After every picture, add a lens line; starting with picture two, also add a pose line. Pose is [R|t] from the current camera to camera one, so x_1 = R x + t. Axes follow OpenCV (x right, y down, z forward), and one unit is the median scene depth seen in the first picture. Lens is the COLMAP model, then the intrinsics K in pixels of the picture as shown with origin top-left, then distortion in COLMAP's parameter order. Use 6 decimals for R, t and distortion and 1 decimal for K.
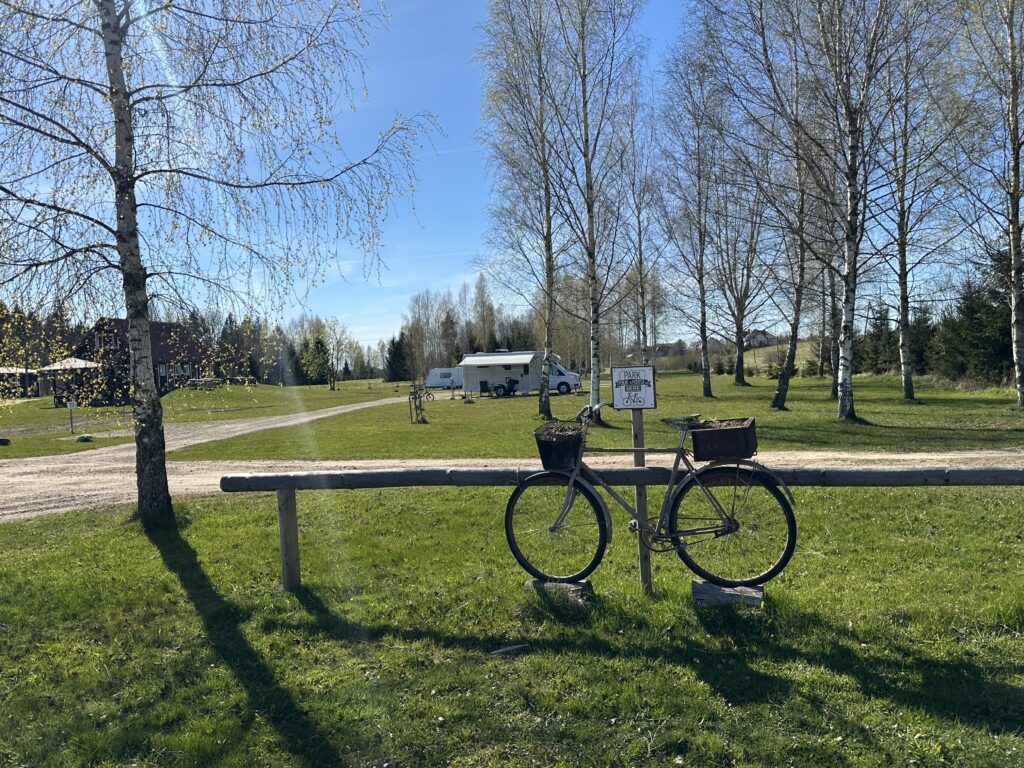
lens RADIAL K [[801.8, 0, 512.4], [0, 801.8, 402.4], [0, 0, 1]] dist [0.056278, -0.012258]
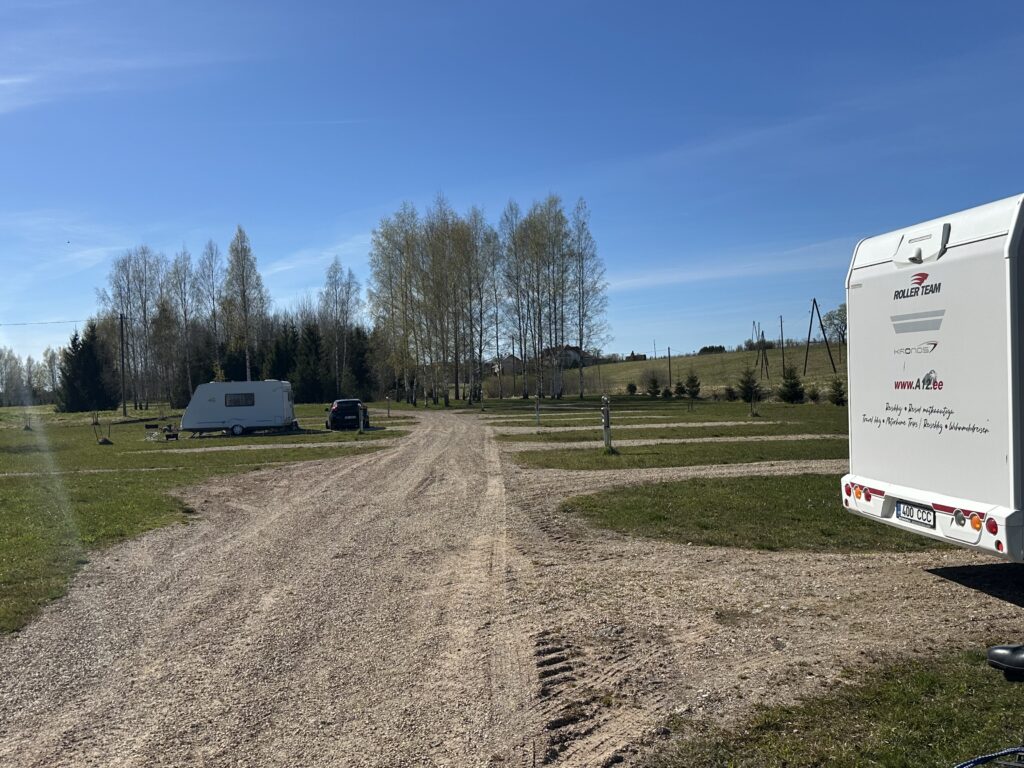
lens RADIAL K [[982.1, 0, 512.0], [0, 982.1, 384.0], [0, 0, 1]] dist [0.001744, 0.001516]
pose [[0.961106, 0.011096, 0.275958, -0.042400], [0.003348, 0.998651, -0.051815, -0.007581], [-0.276161, 0.050724, 0.959772, 0.246088]]
